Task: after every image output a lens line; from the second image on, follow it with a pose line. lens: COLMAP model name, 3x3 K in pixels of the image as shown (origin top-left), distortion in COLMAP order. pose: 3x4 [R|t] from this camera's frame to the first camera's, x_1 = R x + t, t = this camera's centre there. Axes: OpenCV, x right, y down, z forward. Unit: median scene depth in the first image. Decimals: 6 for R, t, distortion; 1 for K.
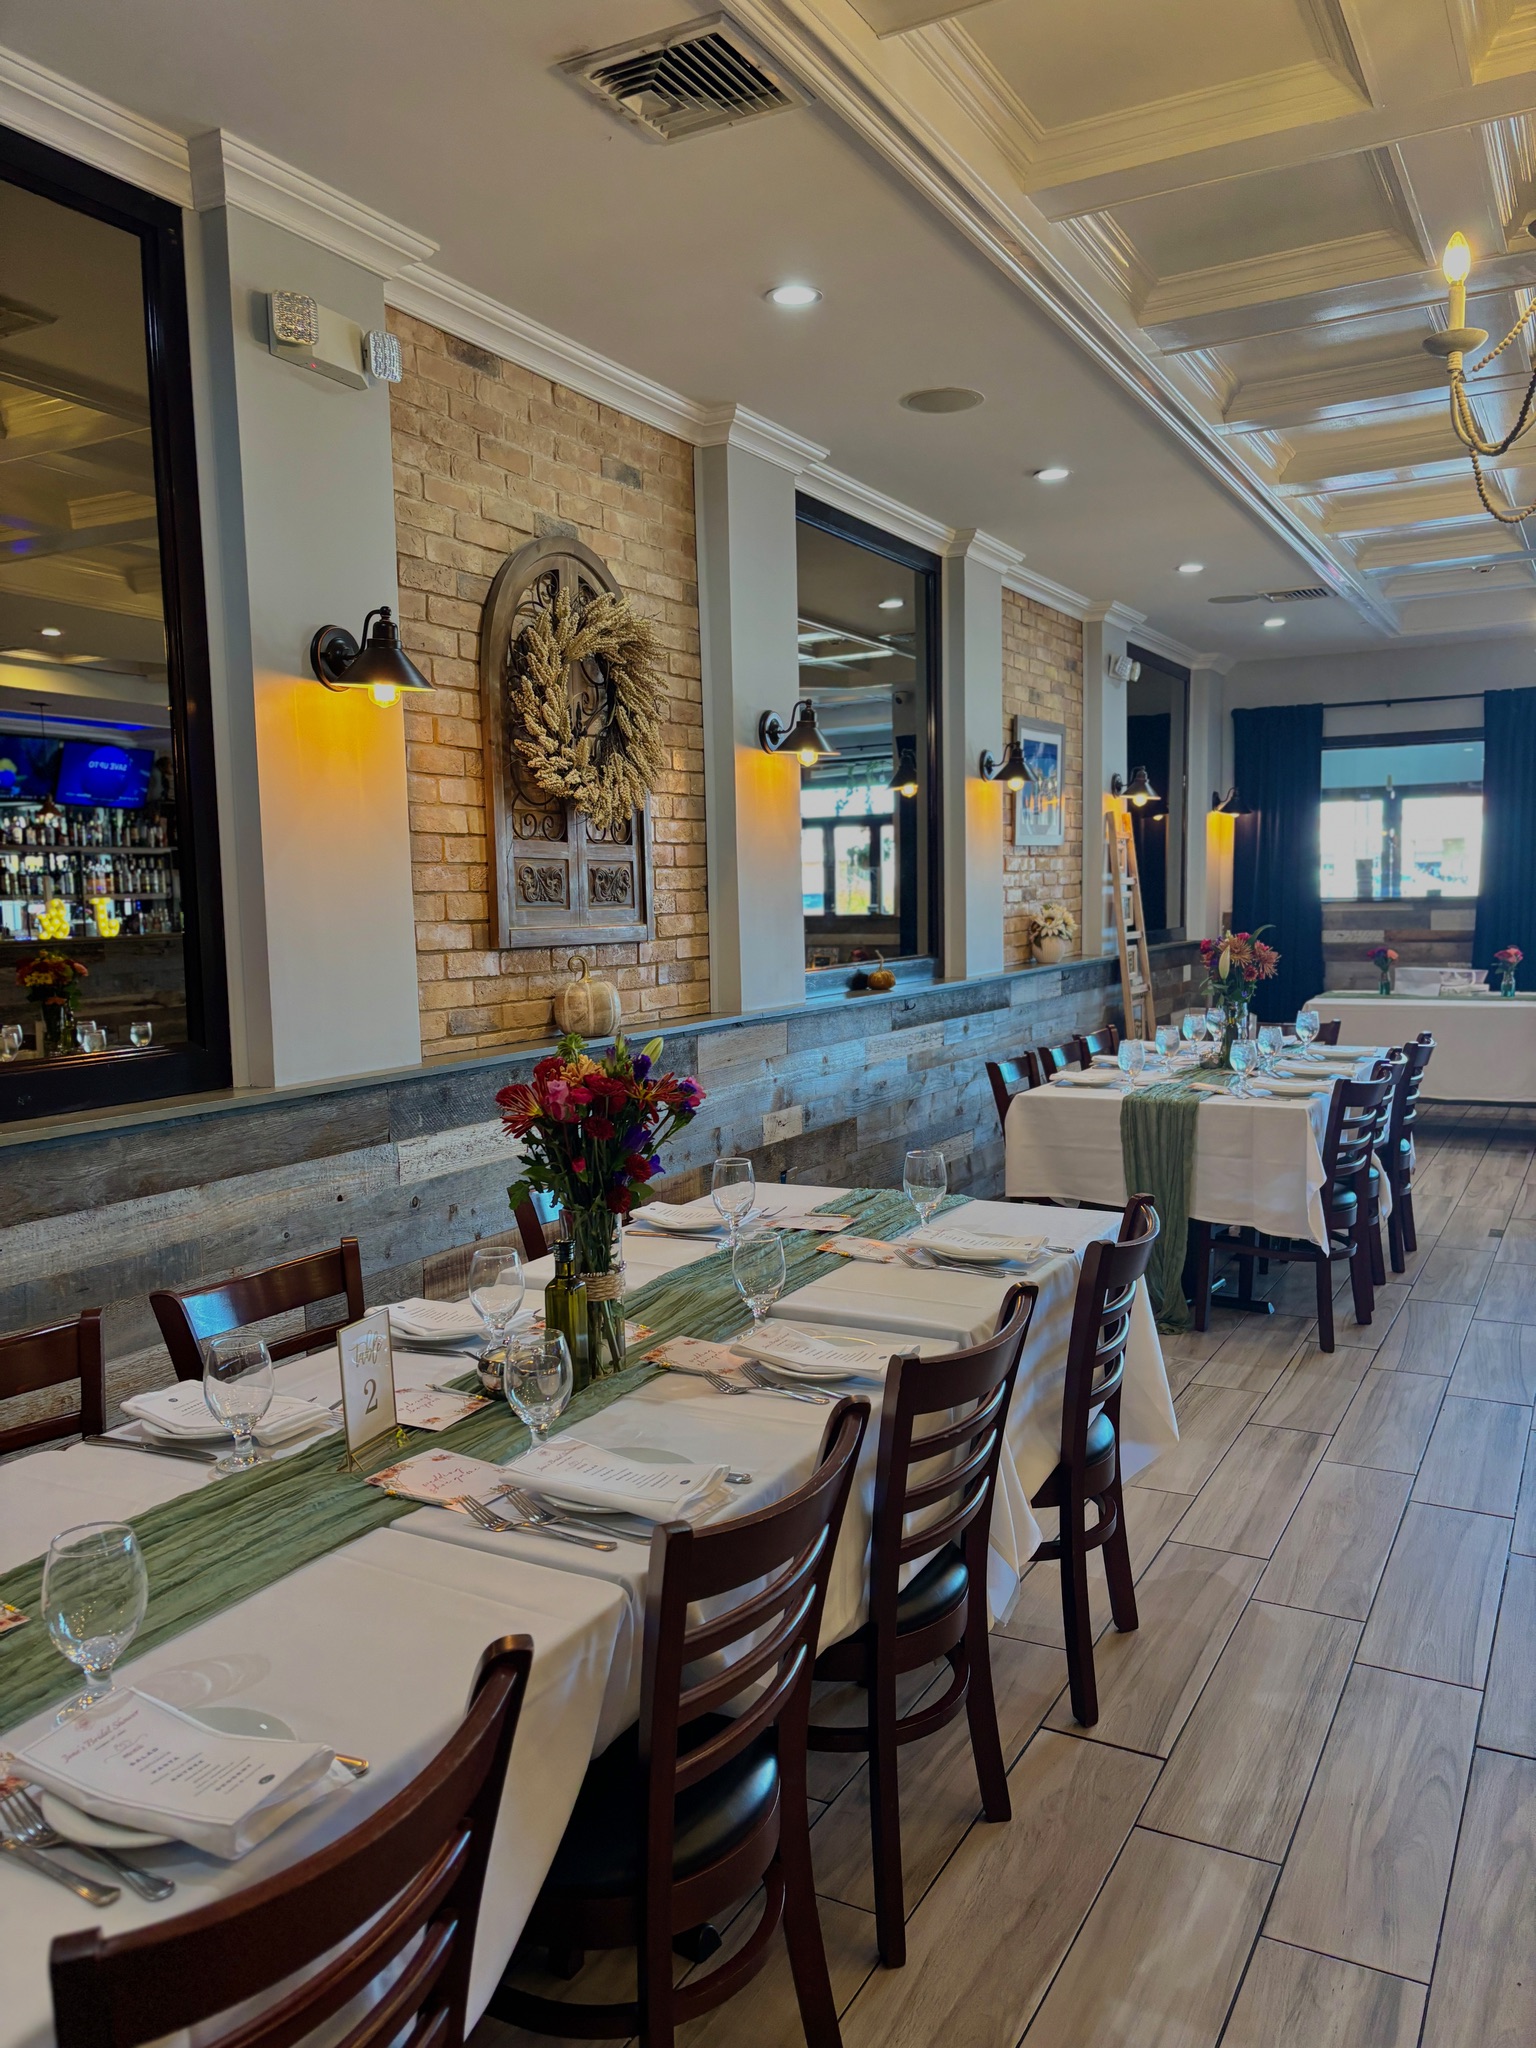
lens RADIAL K [[1580.7, 0, 779.4], [0, 1580.7, 1040.7], [0, 0, 1]] dist [0.033865, -0.026322]
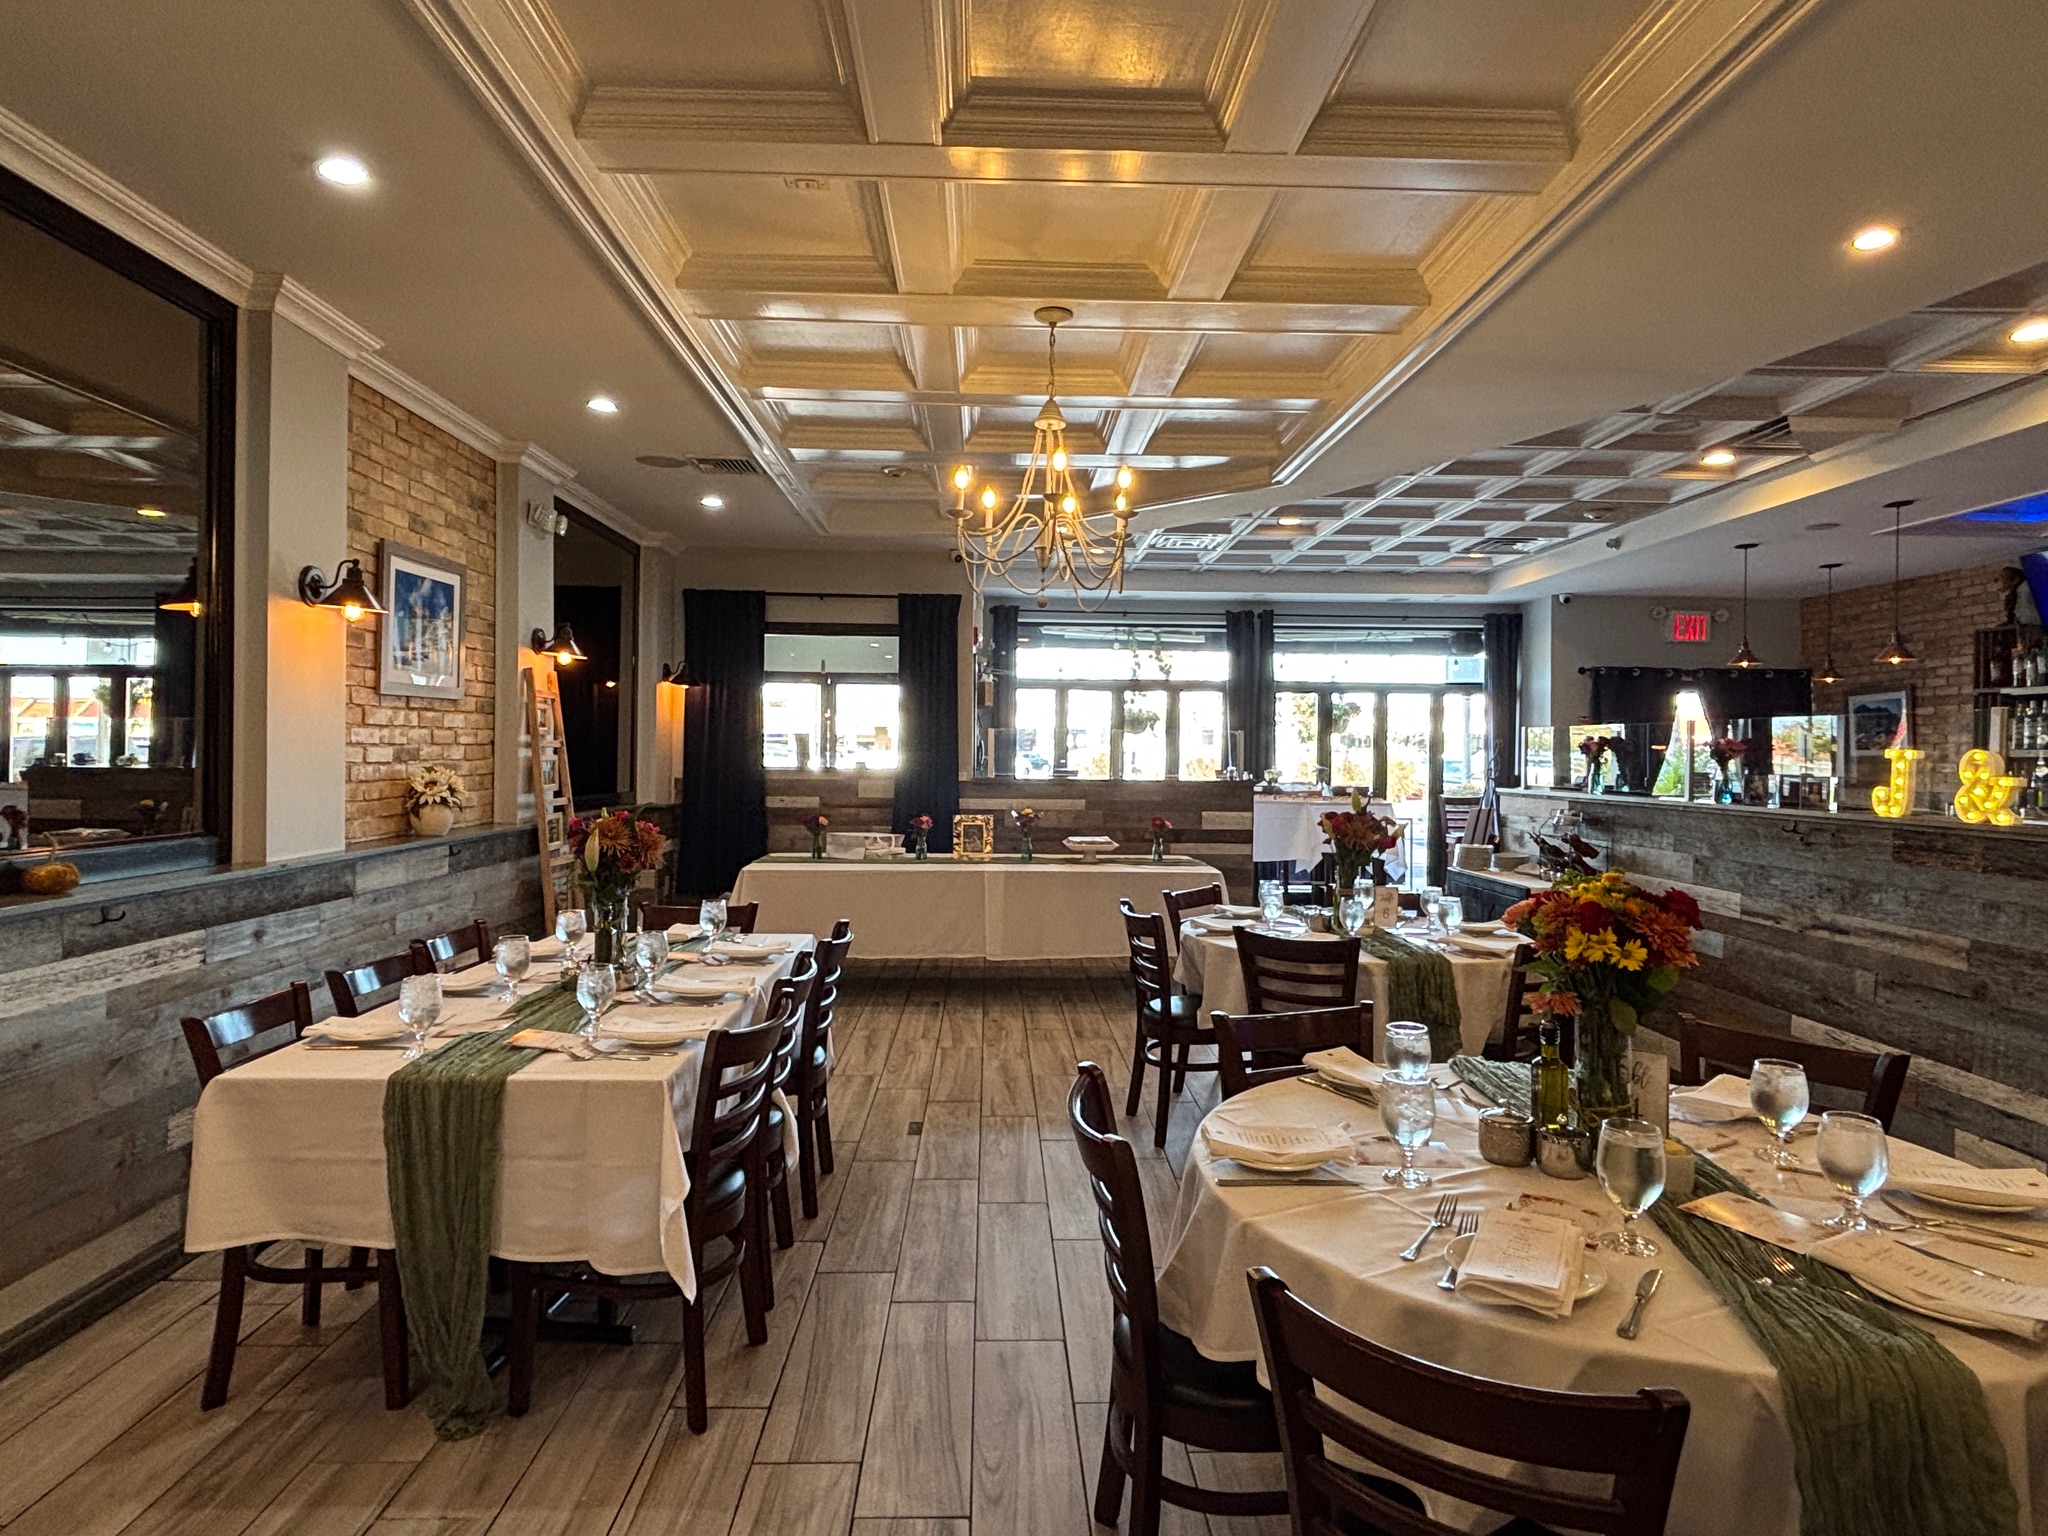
lens RADIAL K [[1118.3, 0, 1041.3], [0, 1118.3, 777.9], [0, 0, 1]] dist [-0.018075, -0.004675]
pose [[0.857202, 0.020157, 0.514586, 0.142112], [0.018581, 0.997372, -0.070022, -0.032202], [-0.514645, 0.069584, 0.854575, 0.318969]]
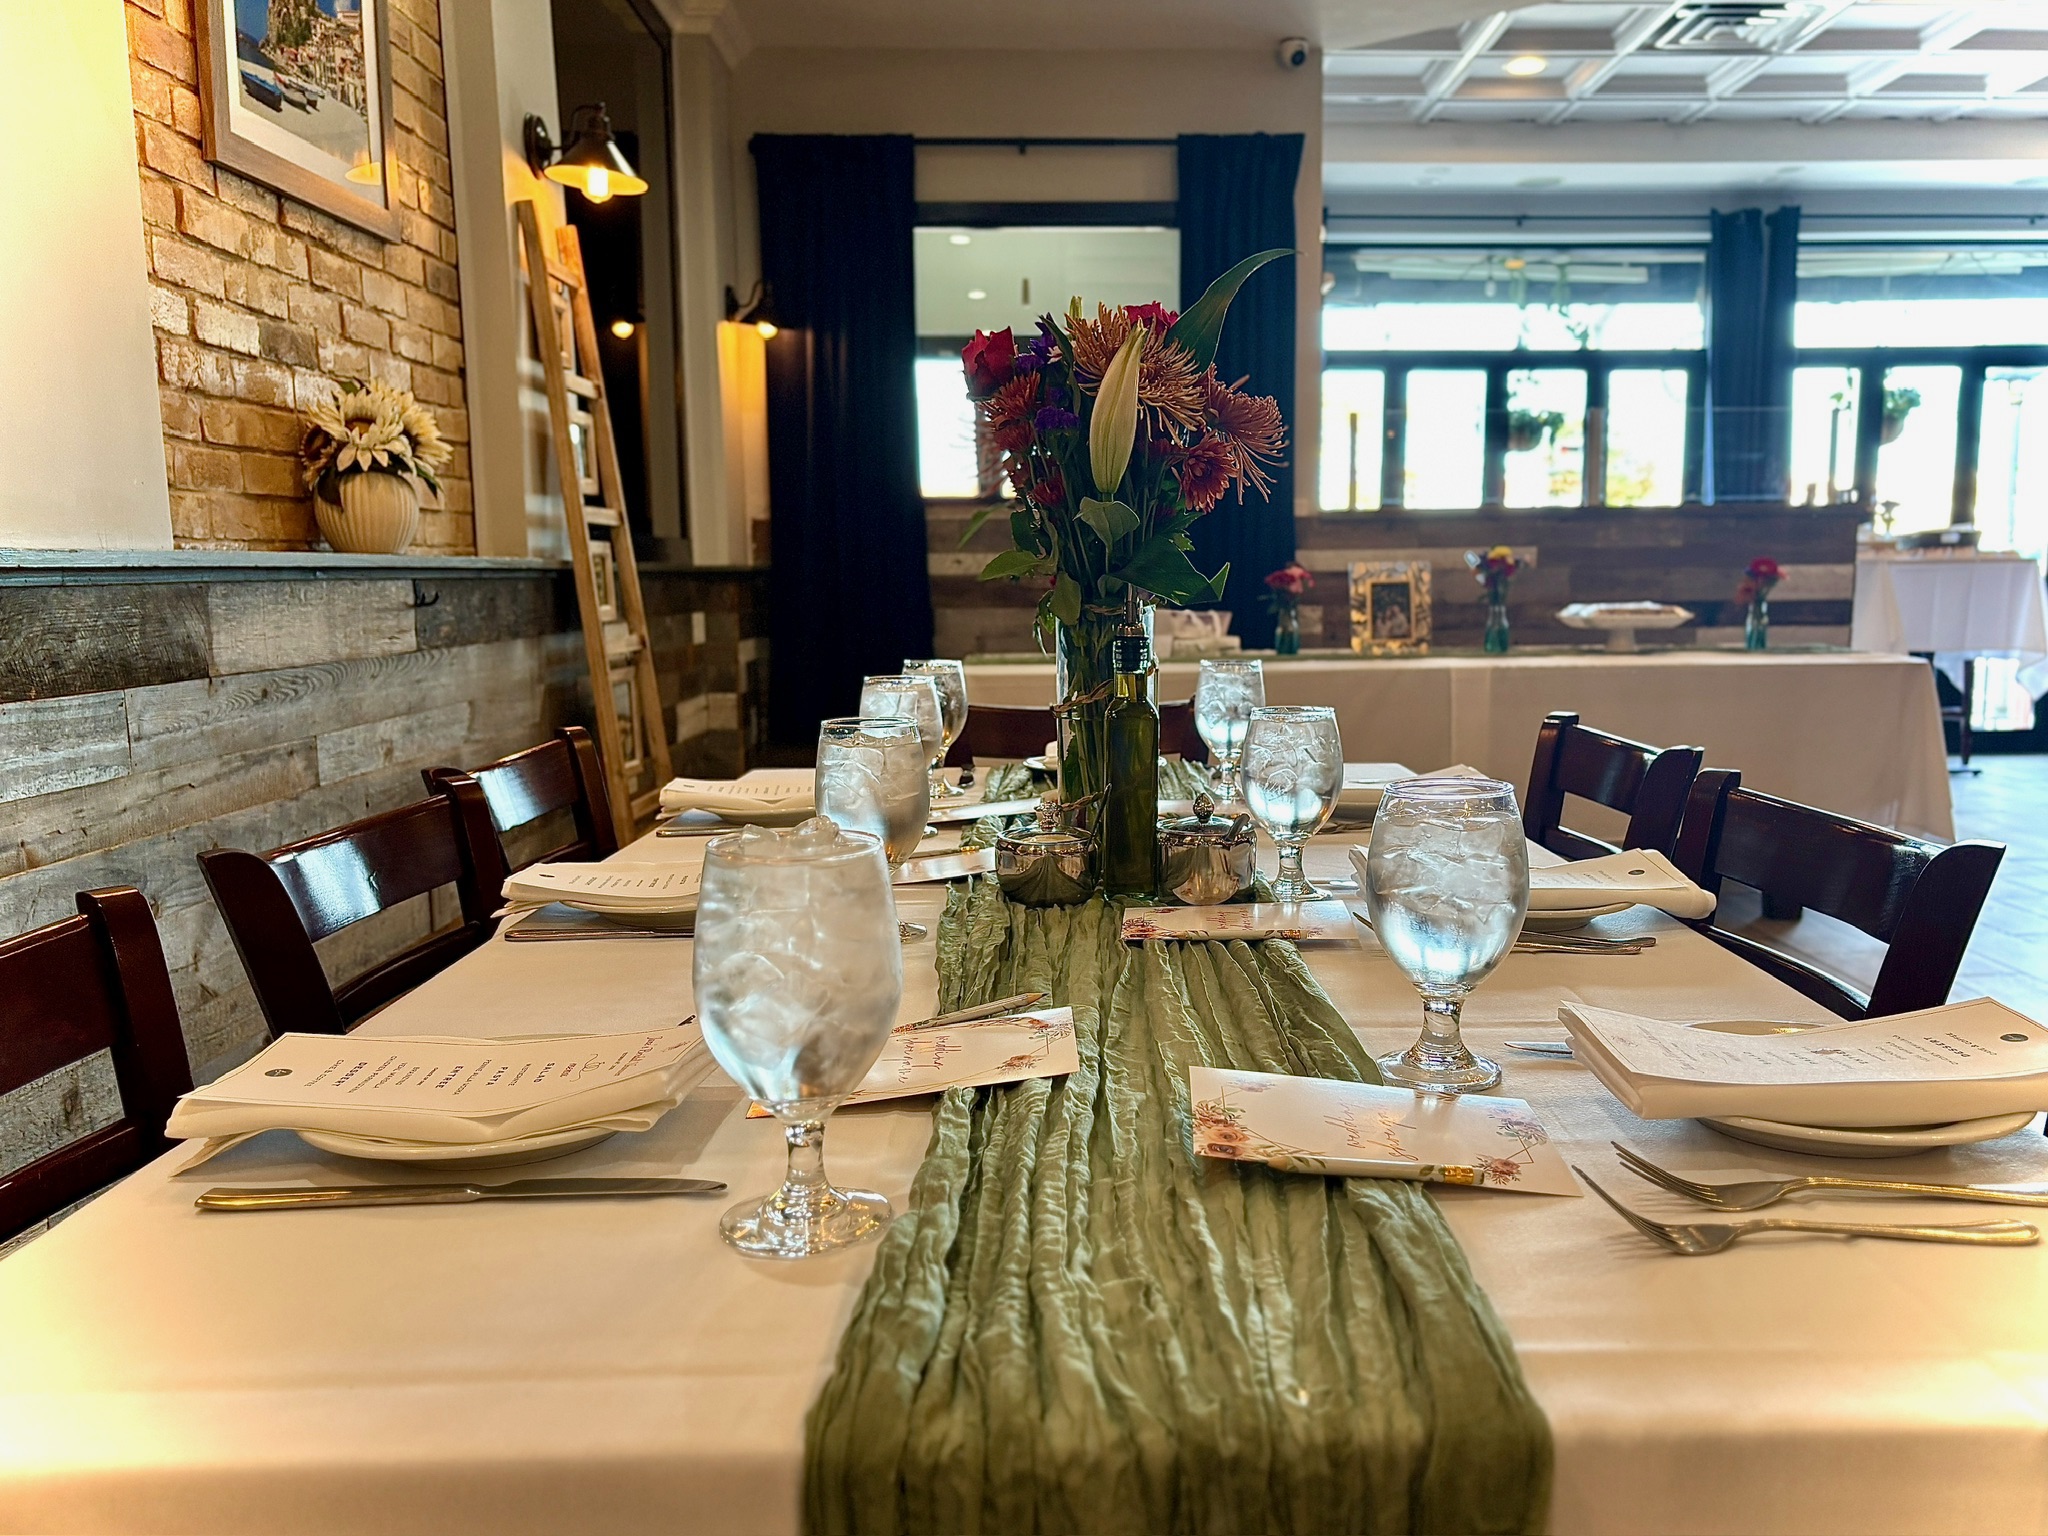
lens RADIAL K [[1580.7, 0, 1060.9], [0, 1580.7, 840.0], [0, 0, 1]] dist [0.033865, -0.026322]
pose [[0.867718, -0.066885, 0.492536, 0.124838], [0.037374, 0.996879, 0.069531, -0.005439], [-0.495650, -0.041925, 0.867510, 0.616045]]
